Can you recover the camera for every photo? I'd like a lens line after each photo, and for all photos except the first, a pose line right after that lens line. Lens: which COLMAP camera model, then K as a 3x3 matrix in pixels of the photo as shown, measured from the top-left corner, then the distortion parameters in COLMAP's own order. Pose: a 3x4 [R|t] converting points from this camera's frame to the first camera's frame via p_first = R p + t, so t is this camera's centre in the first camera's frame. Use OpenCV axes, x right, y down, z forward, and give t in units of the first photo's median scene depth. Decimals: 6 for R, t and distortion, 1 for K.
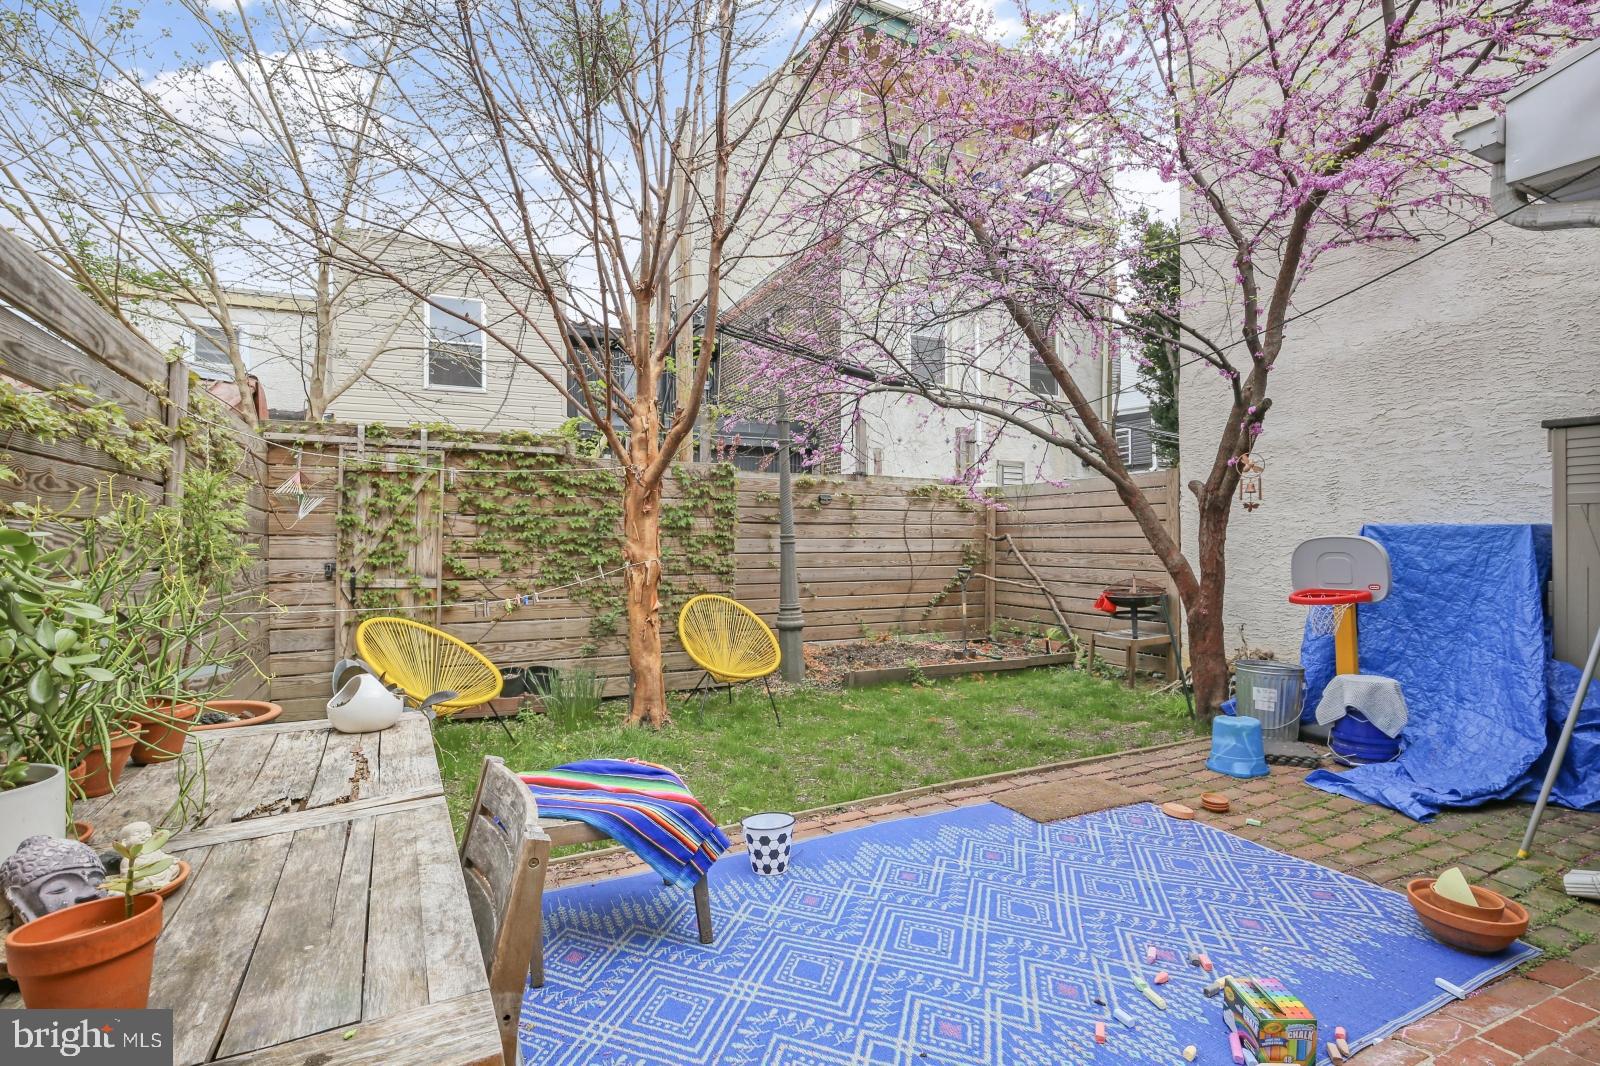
lens RADIAL K [[801.2, 0, 803.6], [0, 801.2, 534.6], [0, 0, 1]] dist [-0.025804, 0.000516]
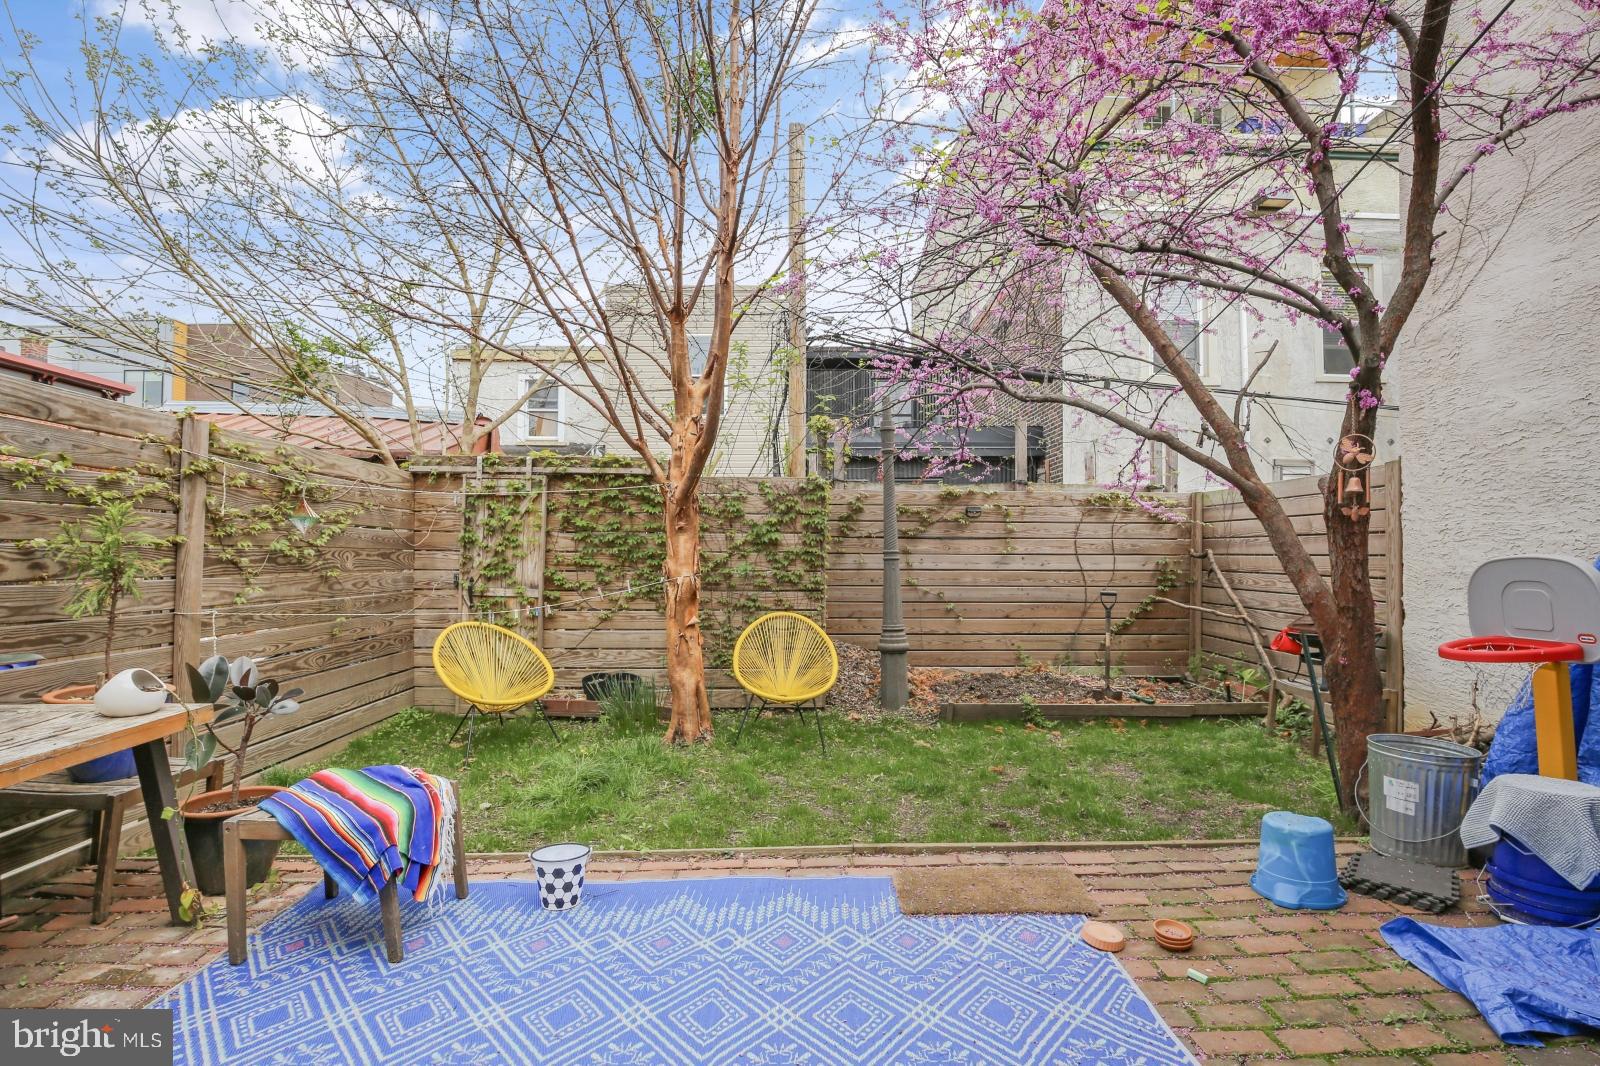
lens RADIAL K [[792.2, 0, 796.3], [0, 792.2, 529.2], [0, 0, 1]] dist [-0.024169, 0.002281]
pose [[0.902182, -0.009282, -0.431255, 0.355500], [-0.001203, 0.999710, -0.024033, -0.003047], [0.431353, 0.022201, 0.901910, 0.151994]]
